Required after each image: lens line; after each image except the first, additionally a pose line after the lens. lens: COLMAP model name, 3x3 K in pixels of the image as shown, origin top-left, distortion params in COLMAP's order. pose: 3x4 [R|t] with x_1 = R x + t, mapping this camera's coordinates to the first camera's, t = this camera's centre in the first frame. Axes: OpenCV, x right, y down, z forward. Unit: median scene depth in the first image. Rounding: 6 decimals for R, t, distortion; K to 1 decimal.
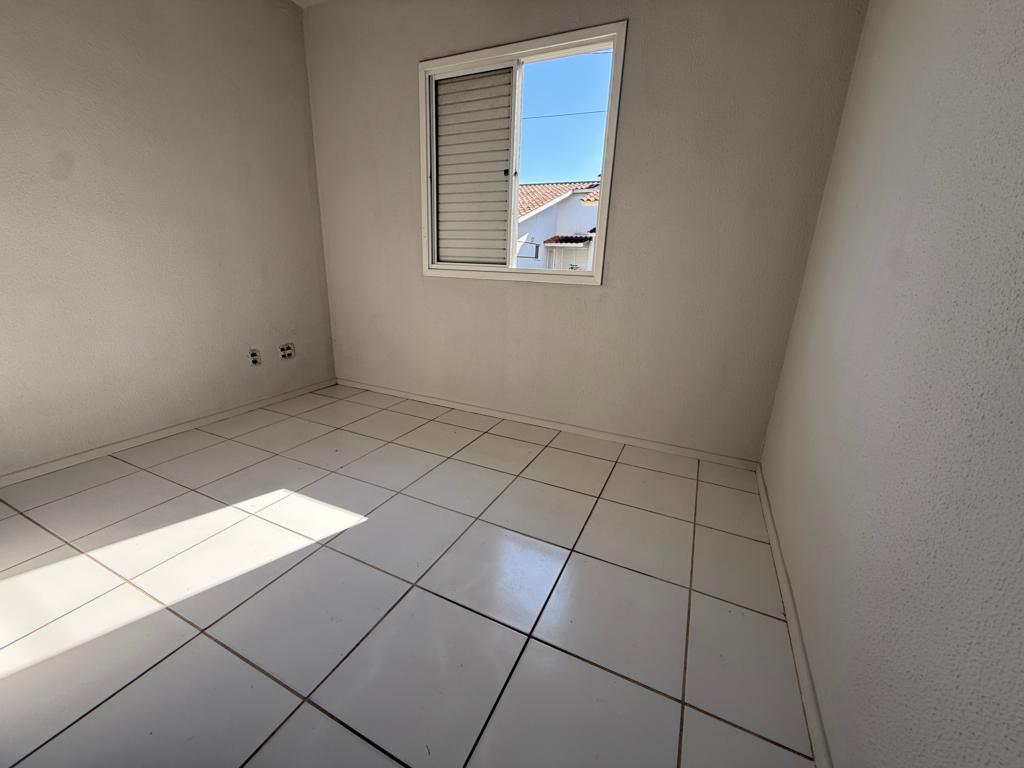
lens RADIAL K [[407.8, 0, 512.0], [0, 407.8, 384.0], [0, 0, 1]] dist [0.000450, 0.000141]
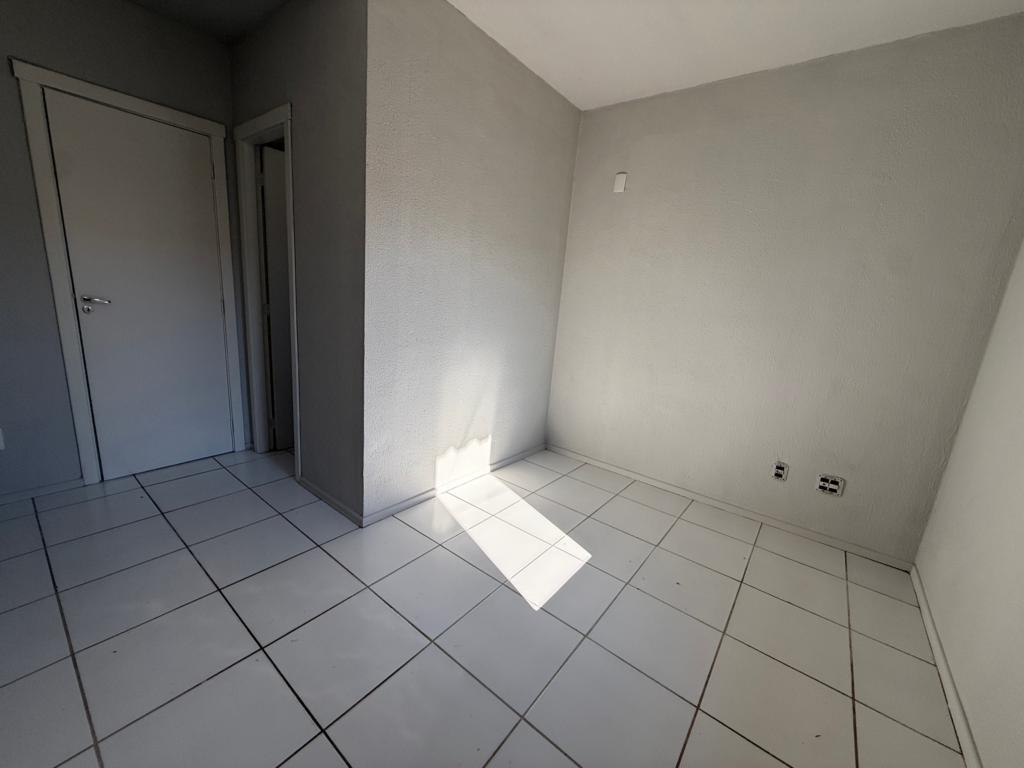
lens RADIAL K [[407.8, 0, 512.0], [0, 407.8, 384.0], [0, 0, 1]] dist [0.000450, 0.000141]
pose [[-0.214740, 0.160641, -0.963370, 0.325340], [-0.361210, 0.903380, 0.231153, -0.232333], [0.907422, 0.397617, -0.135967, 0.515104]]
